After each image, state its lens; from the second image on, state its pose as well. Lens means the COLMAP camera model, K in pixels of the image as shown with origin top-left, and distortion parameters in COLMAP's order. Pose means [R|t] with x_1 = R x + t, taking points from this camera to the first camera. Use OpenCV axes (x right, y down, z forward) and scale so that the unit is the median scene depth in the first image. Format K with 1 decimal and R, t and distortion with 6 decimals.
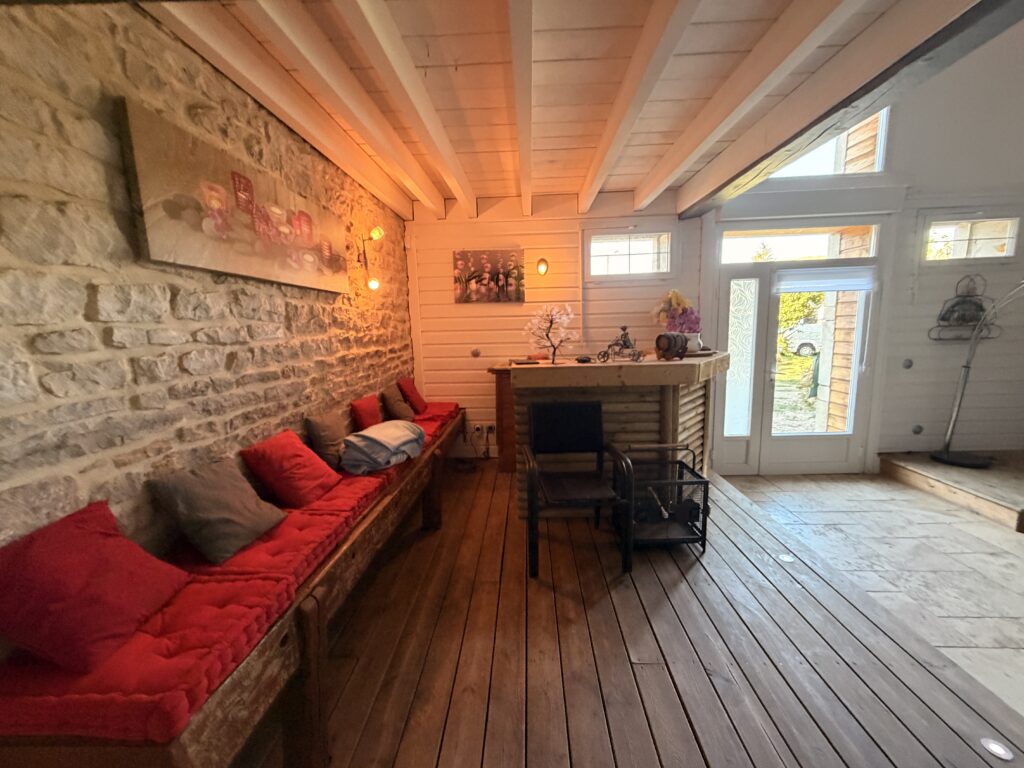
lens RADIAL K [[406.6, 0, 508.9], [0, 406.6, 386.6], [0, 0, 1]] dist [-0.000263, -0.000244]
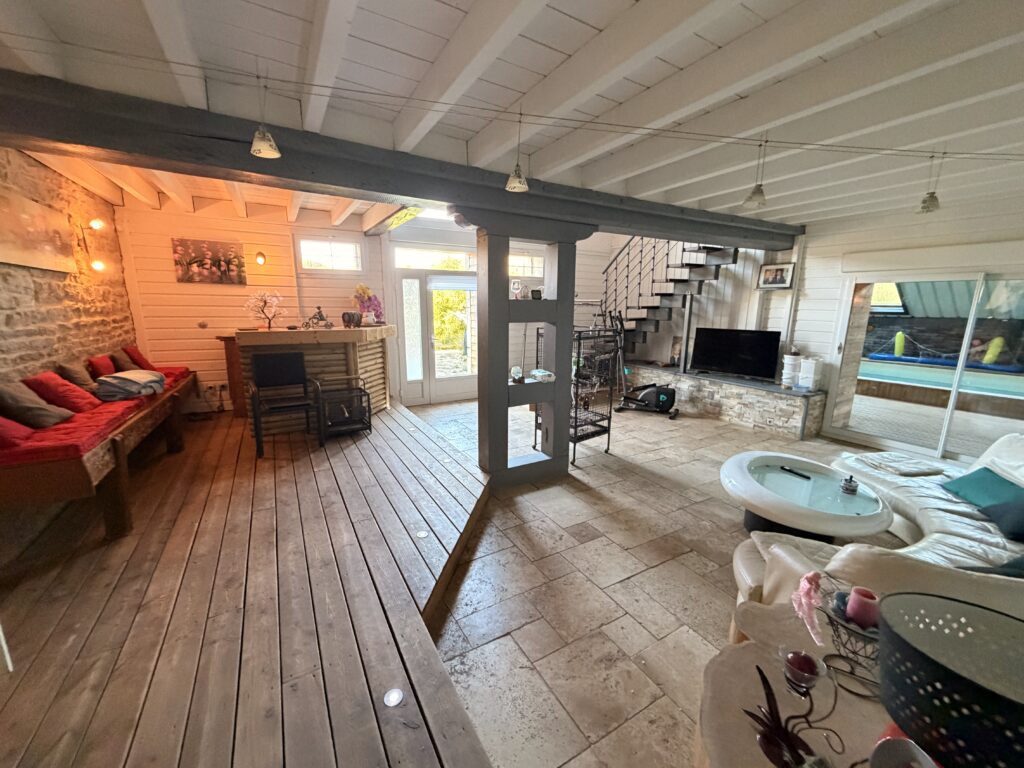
lens RADIAL K [[406.6, 0, 508.9], [0, 406.6, 386.6], [0, 0, 1]] dist [-0.000263, -0.000244]
pose [[0.842084, -0.071132, 0.534635, 0.034511], [0.047428, 0.997191, 0.057972, 0.097460], [-0.537257, -0.023461, 0.843092, -0.681011]]
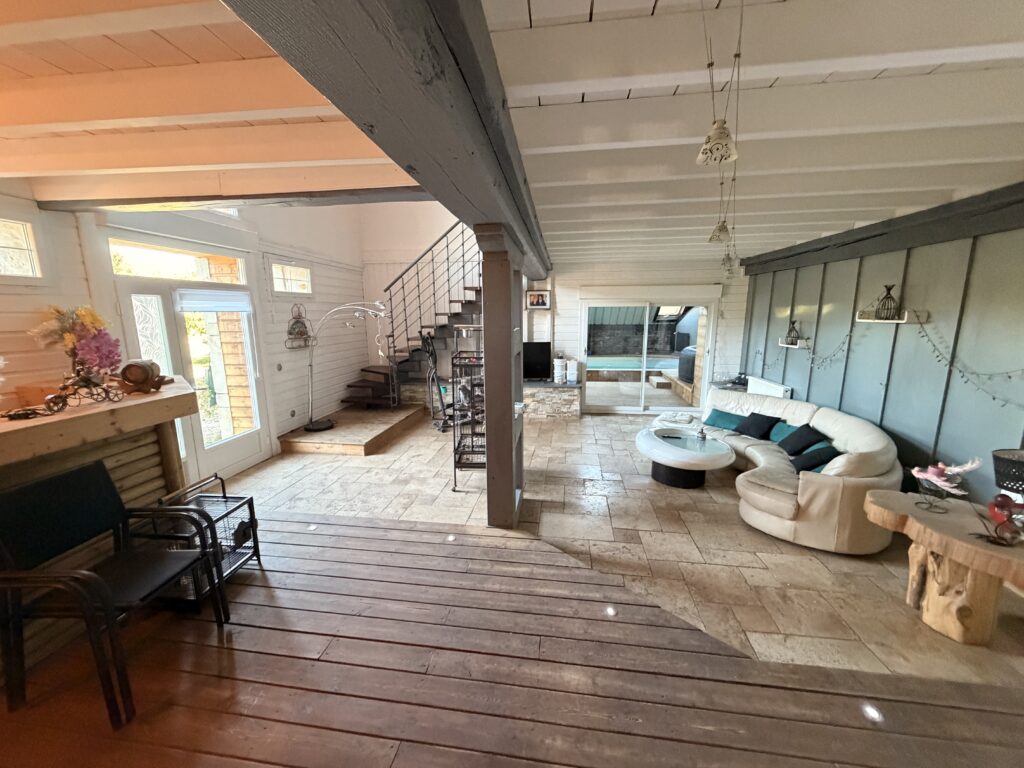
lens RADIAL K [[406.6, 0, 508.9], [0, 406.6, 386.6], [0, 0, 1]] dist [-0.000263, -0.000244]
pose [[0.098273, -0.148530, 0.984013, -0.349566], [0.154296, 0.979116, 0.132381, -0.069052], [-0.983125, 0.138820, 0.119138, 0.131466]]
